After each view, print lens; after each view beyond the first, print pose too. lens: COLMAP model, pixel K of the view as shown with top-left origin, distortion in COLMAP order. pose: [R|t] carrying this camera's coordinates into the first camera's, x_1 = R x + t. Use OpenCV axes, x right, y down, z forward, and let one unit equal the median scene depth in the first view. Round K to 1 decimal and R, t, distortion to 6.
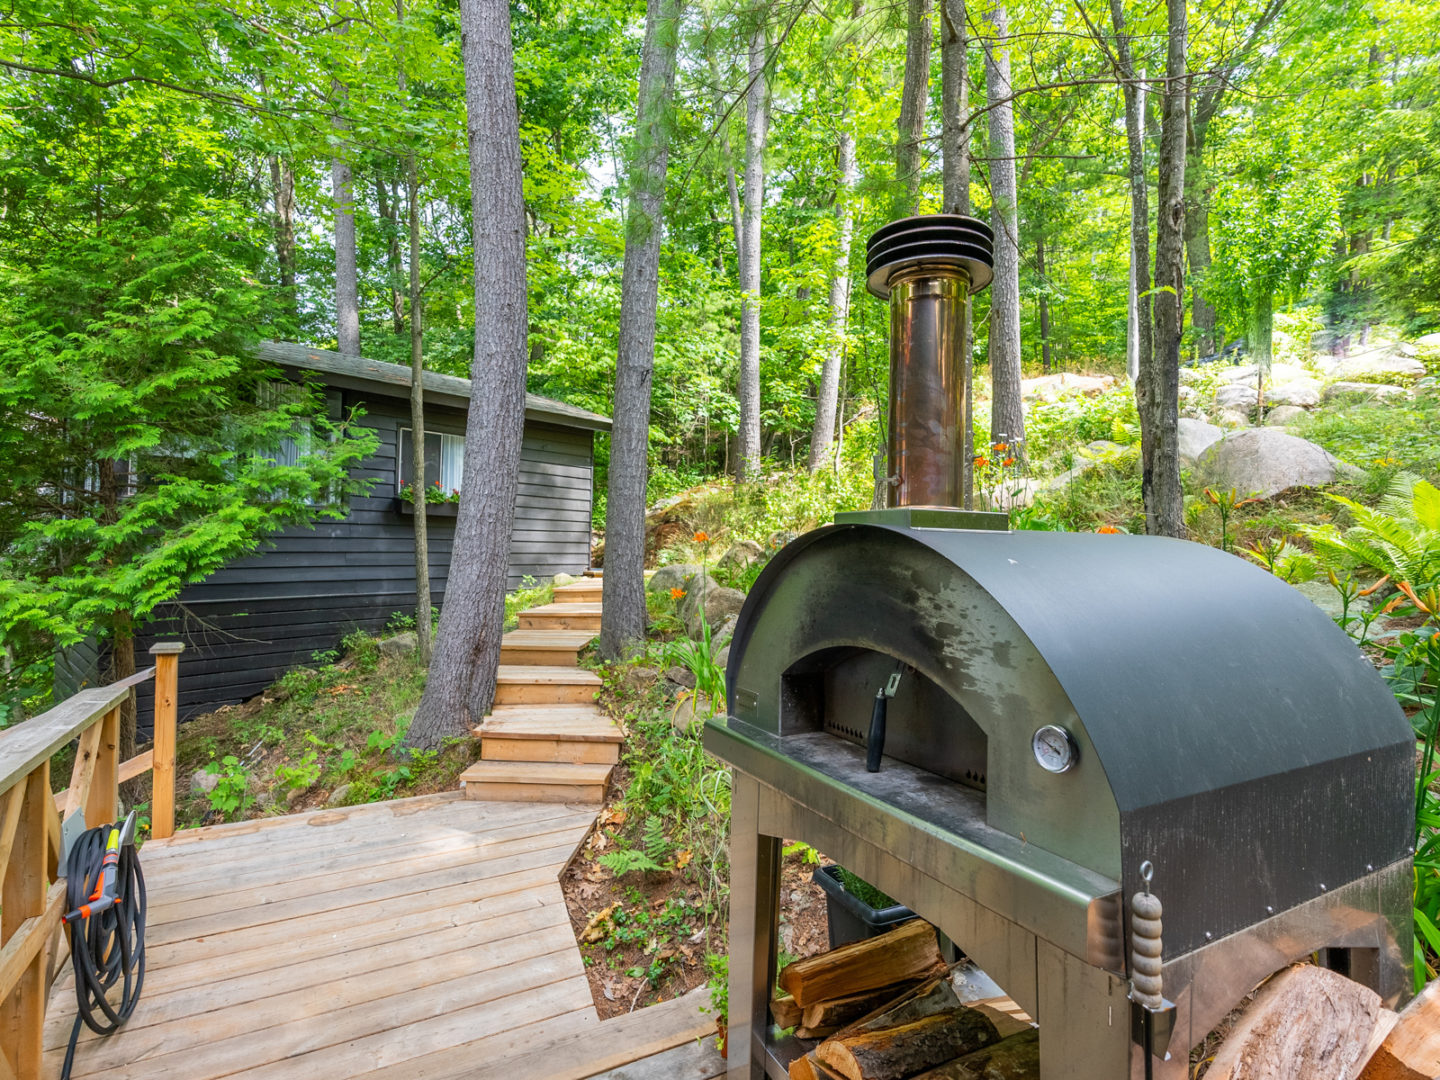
lens RADIAL K [[736.8, 0, 721.2], [0, 736.8, 541.7], [0, 0, 1]] dist [-0.012838, 0.004625]
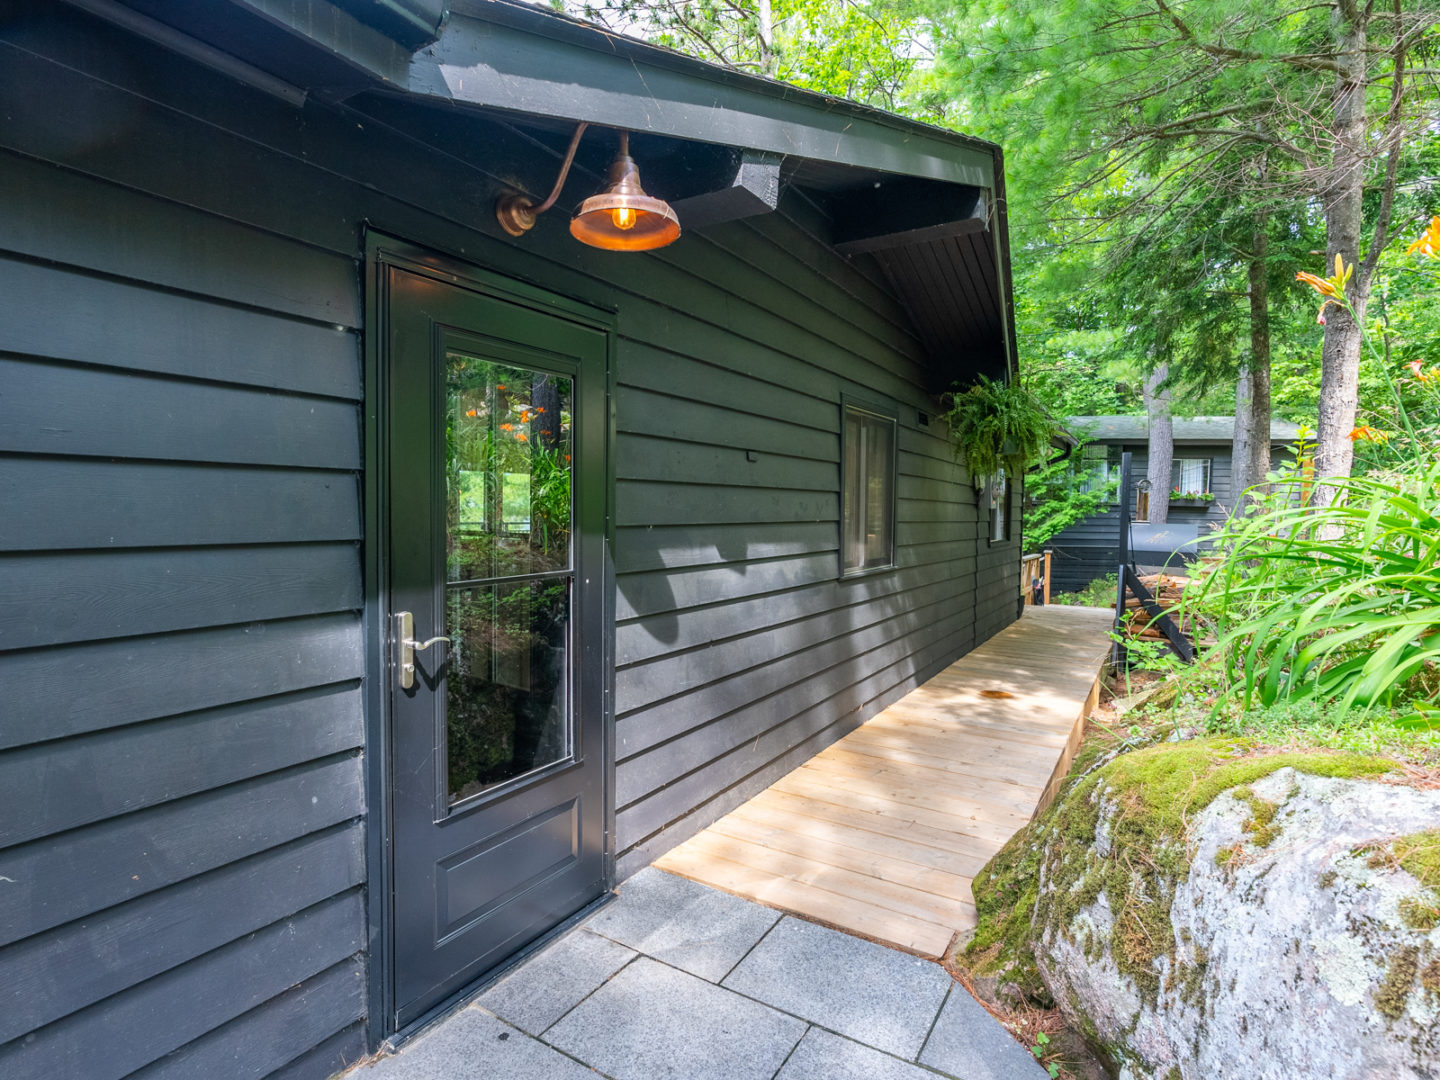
lens RADIAL K [[736.8, 0, 719.7], [0, 736.8, 540.7], [0, 0, 1]] dist [-0.012838, 0.004625]
pose [[0.490152, 0.025307, -0.871269, 1.389463], [0.002557, 0.999532, 0.030471, -0.018090], [0.871633, -0.017163, 0.489858, -1.889939]]
